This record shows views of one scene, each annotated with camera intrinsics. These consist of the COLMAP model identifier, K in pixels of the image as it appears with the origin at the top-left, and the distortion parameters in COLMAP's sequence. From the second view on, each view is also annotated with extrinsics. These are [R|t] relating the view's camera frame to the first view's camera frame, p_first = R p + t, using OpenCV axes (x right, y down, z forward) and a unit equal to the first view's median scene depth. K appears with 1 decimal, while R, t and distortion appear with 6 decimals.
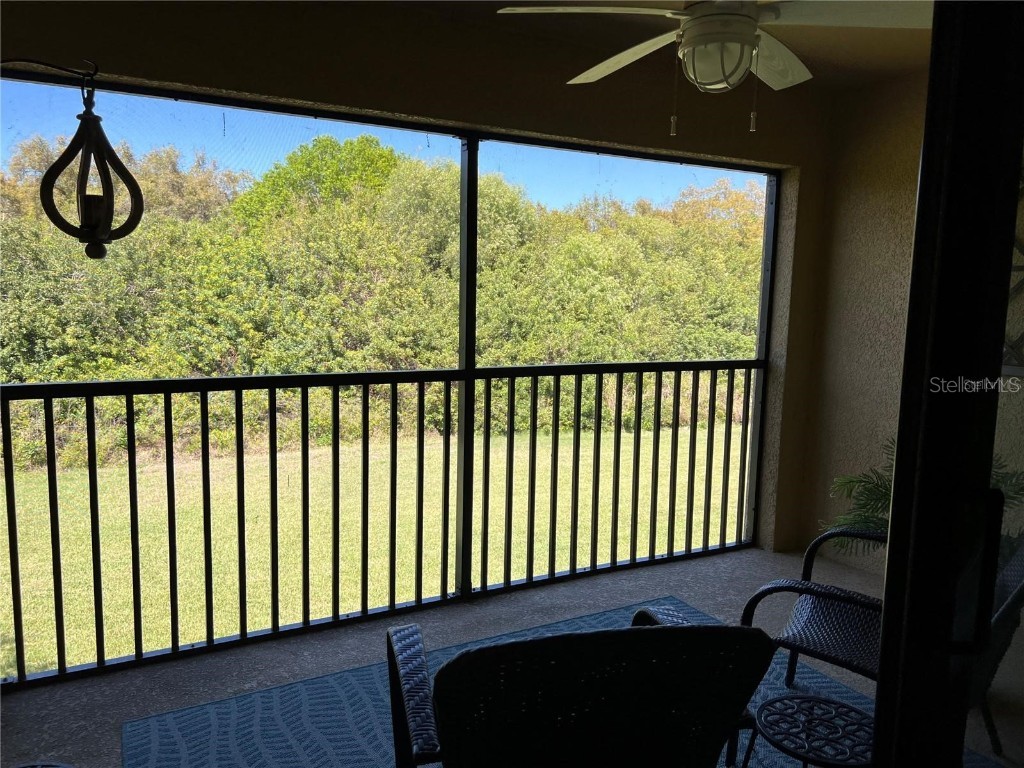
lens RADIAL K [[764.7, 0, 512.7], [0, 764.7, 393.5], [0, 0, 1]] dist [0.065183, -0.073888]
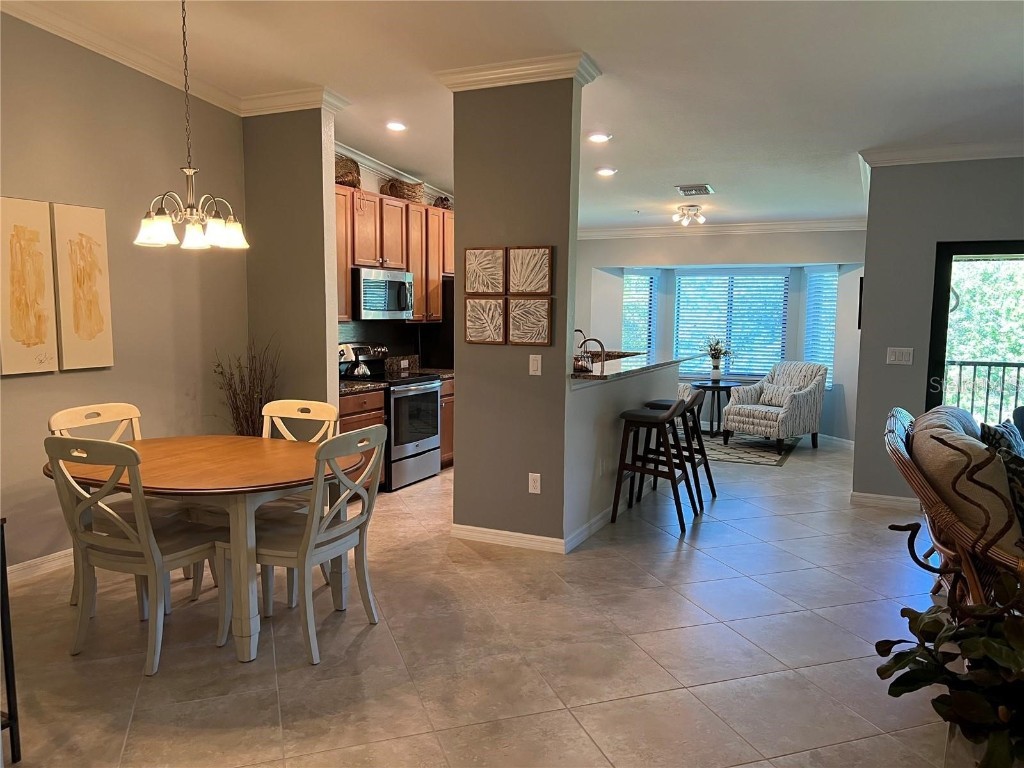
lens RADIAL K [[764.7, 0, 531.3], [0, 764.7, 389.9], [0, 0, 1]] dist [0.065183, -0.073888]
pose [[0.591642, 0.067366, -0.803381, 0.083089], [-0.102396, 0.994712, 0.008002, 0.020904], [0.799671, 0.077529, 0.595412, -0.178465]]
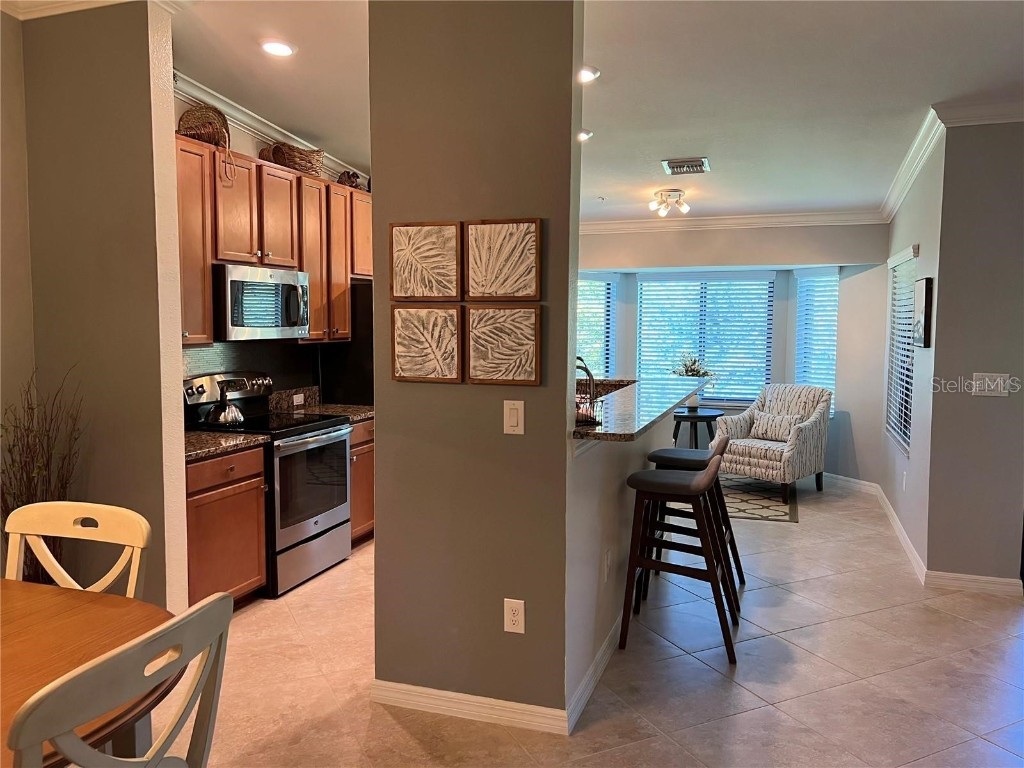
lens RADIAL K [[764.7, 0, 525.3], [0, 764.7, 379.1], [0, 0, 1]] dist [0.065183, -0.073888]
pose [[0.677092, 0.034373, -0.735095, 0.028895], [-0.084575, 0.995924, -0.031331, 0.015308], [0.731023, 0.083385, 0.677239, -0.148798]]
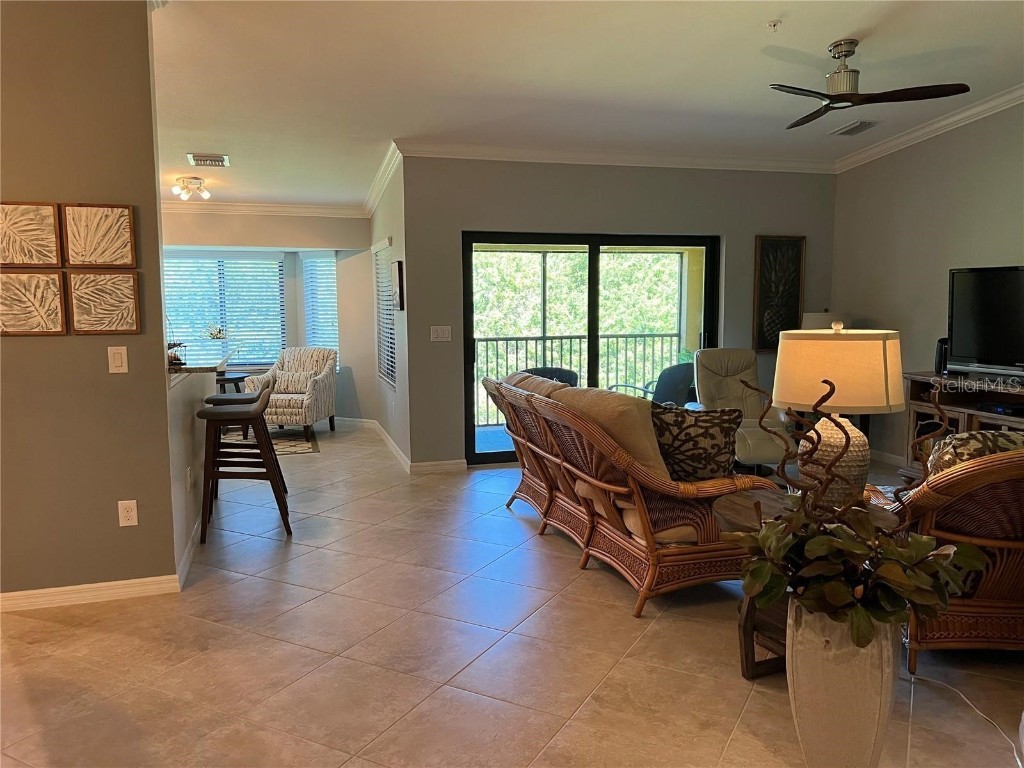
lens RADIAL K [[764.7, 0, 512.5], [0, 764.7, 379.8], [0, 0, 1]] dist [0.065183, -0.073888]
pose [[0.978317, -0.010565, -0.206844, 0.044646], [0.003647, 0.999422, -0.033800, 0.024430], [0.207082, 0.032313, 0.977790, -0.190798]]
